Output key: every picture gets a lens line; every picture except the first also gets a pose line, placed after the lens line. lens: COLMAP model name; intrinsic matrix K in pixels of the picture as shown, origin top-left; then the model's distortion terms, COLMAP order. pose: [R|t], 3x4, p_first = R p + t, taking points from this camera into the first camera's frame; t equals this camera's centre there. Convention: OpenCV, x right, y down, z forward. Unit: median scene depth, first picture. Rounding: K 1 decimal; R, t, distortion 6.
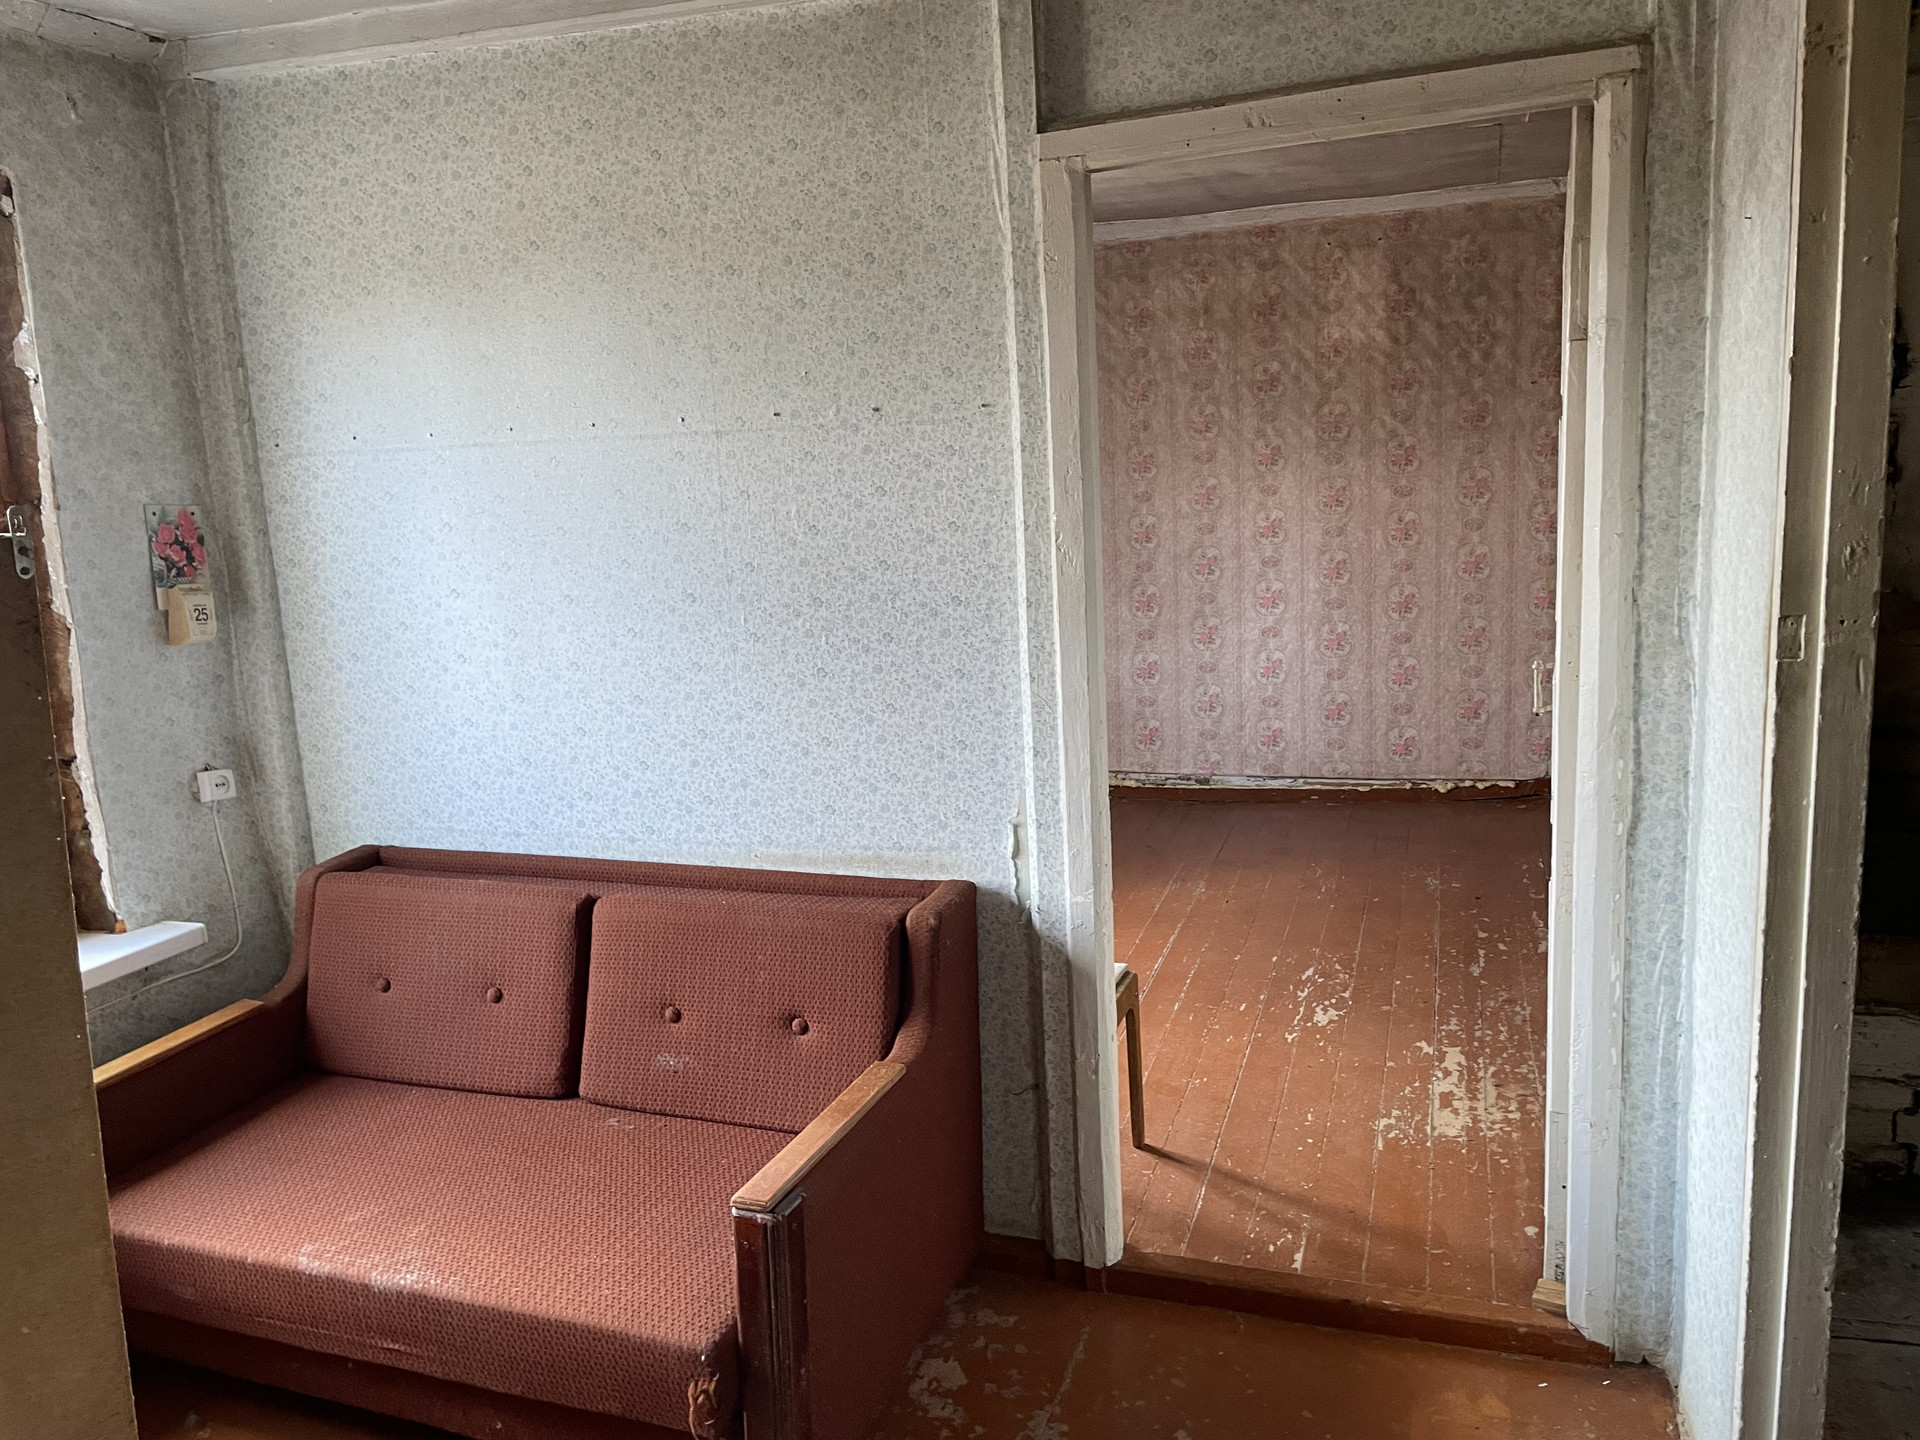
lens RADIAL K [[1449.6, 0, 962.9], [0, 1449.6, 713.6], [0, 0, 1]] dist [0.075515, -0.107540]
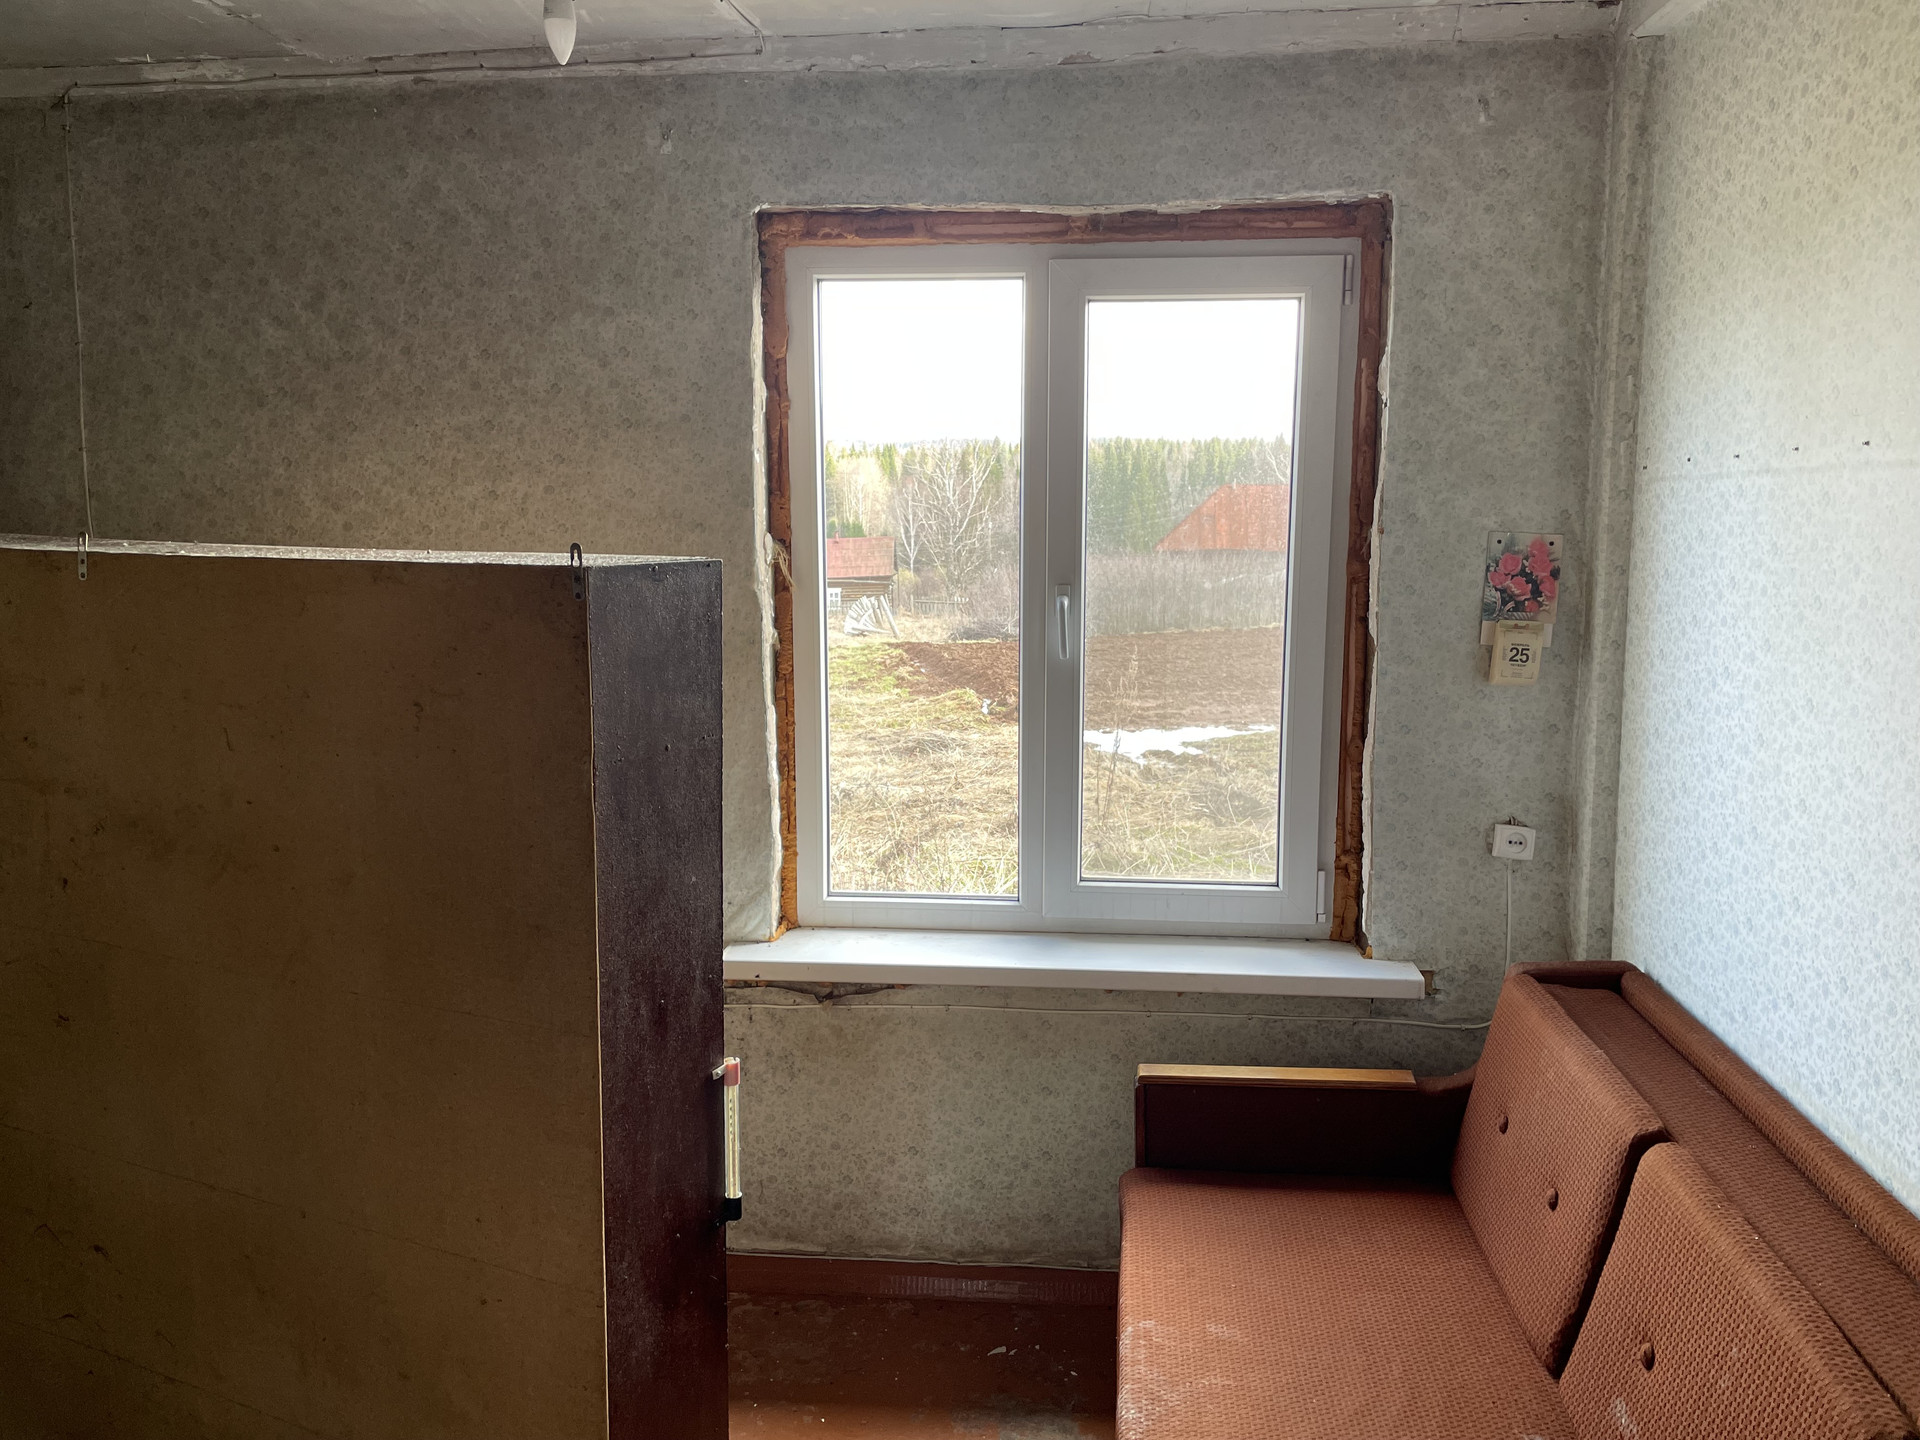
lens RADIAL K [[1449.6, 0, 965.3], [0, 1449.6, 722.7], [0, 0, 1]] dist [0.075515, -0.107540]
pose [[0.225936, 0.181313, -0.957120, 0.278468], [-0.167211, 0.975162, 0.145259, -0.102394], [0.959684, 0.127222, 0.250642, 0.459230]]
